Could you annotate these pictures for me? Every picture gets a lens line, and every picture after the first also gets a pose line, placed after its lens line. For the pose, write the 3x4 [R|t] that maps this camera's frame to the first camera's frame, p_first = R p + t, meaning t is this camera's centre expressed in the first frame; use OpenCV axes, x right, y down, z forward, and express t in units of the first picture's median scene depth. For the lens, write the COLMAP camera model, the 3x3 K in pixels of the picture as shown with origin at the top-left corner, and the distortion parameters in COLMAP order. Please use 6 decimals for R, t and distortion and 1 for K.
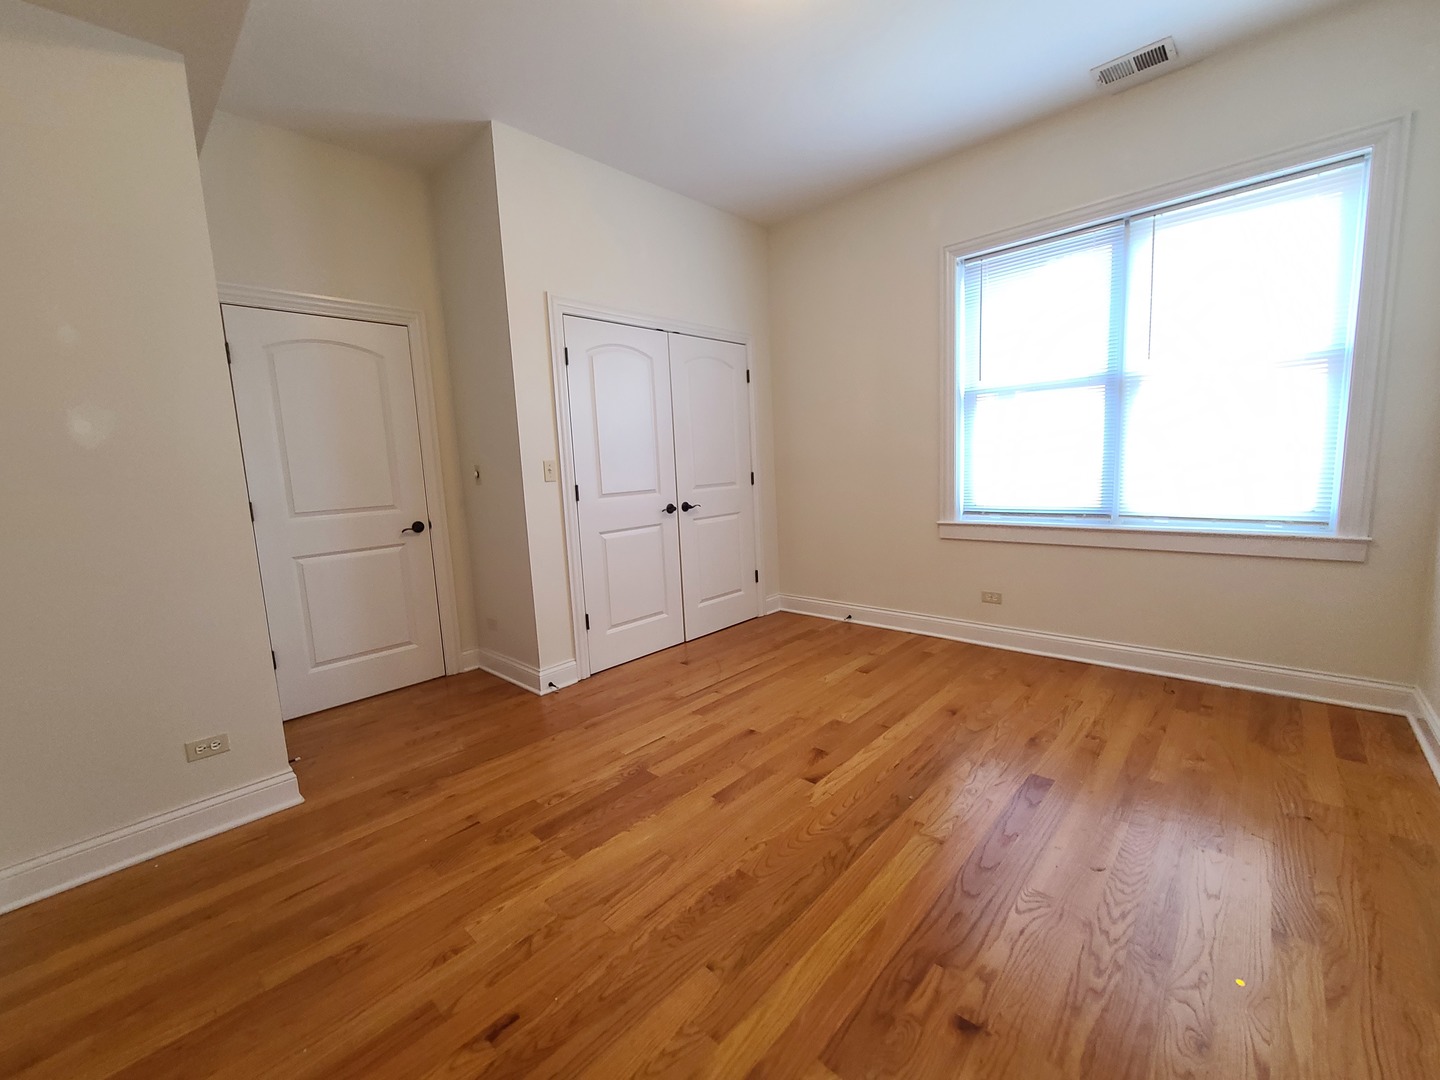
lens RADIAL K [[591.4, 0, 719.7], [0, 591.4, 533.2], [0, 0, 1]] dist [-0.005218, 0.000092]
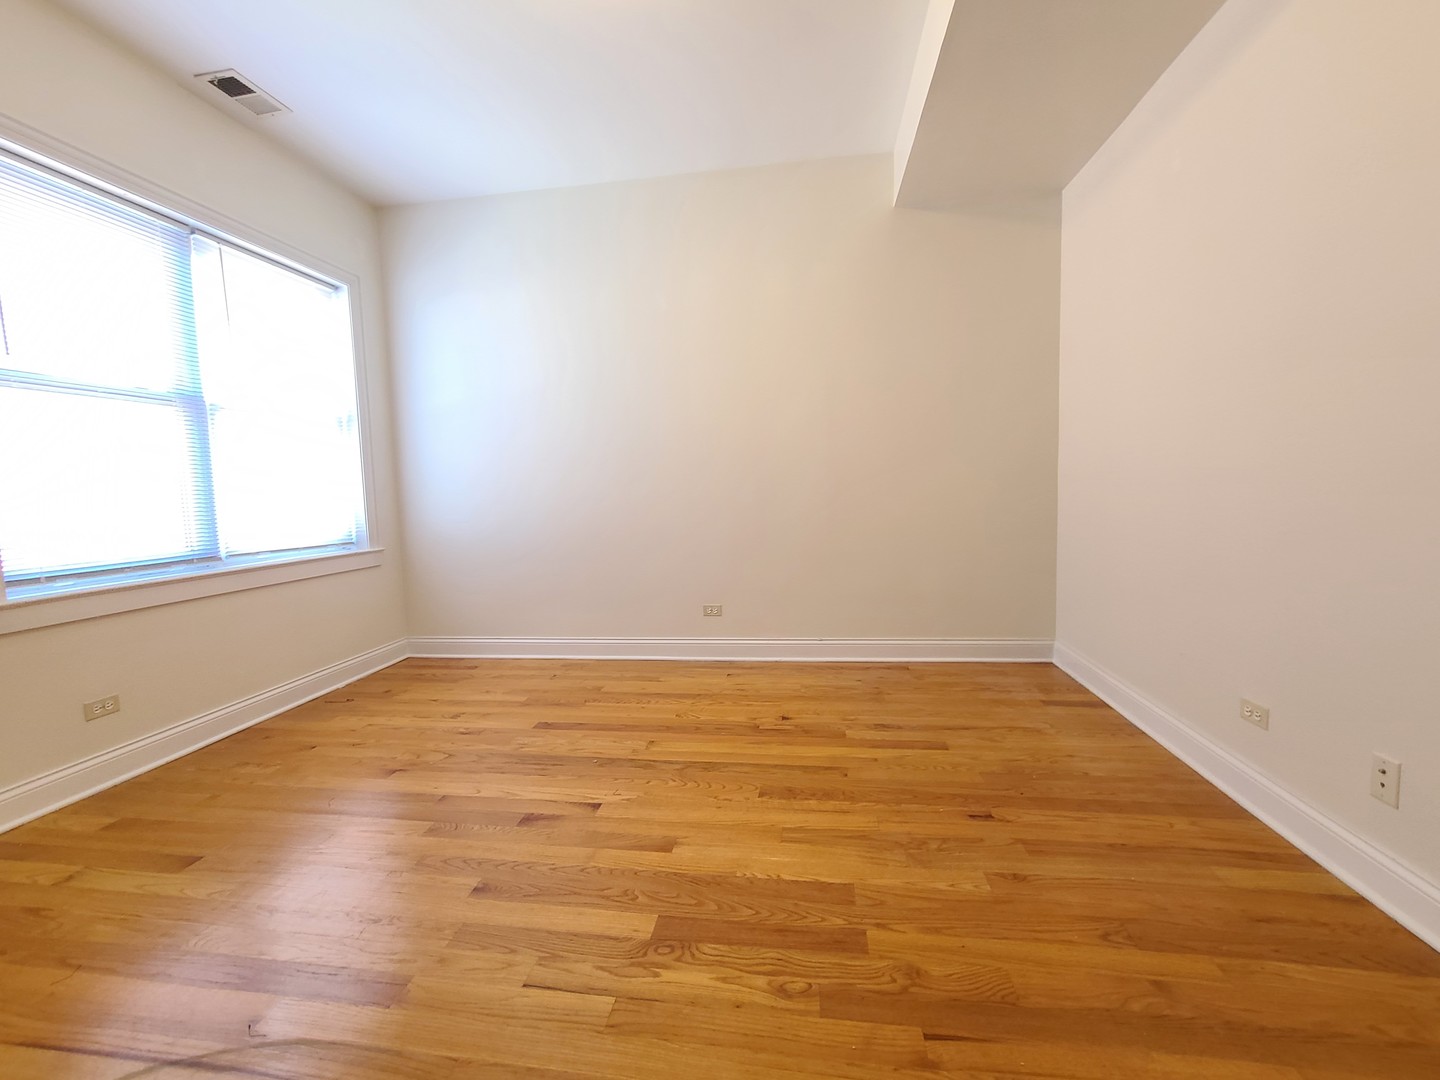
lens RADIAL K [[591.4, 0, 723.4], [0, 591.4, 542.5], [0, 0, 1]] dist [-0.005218, 0.000092]
pose [[-0.563487, -0.012302, 0.826034, -0.700810], [0.159933, 0.979348, 0.123685, -0.058104], [-0.810496, 0.201805, -0.549882, 1.270229]]
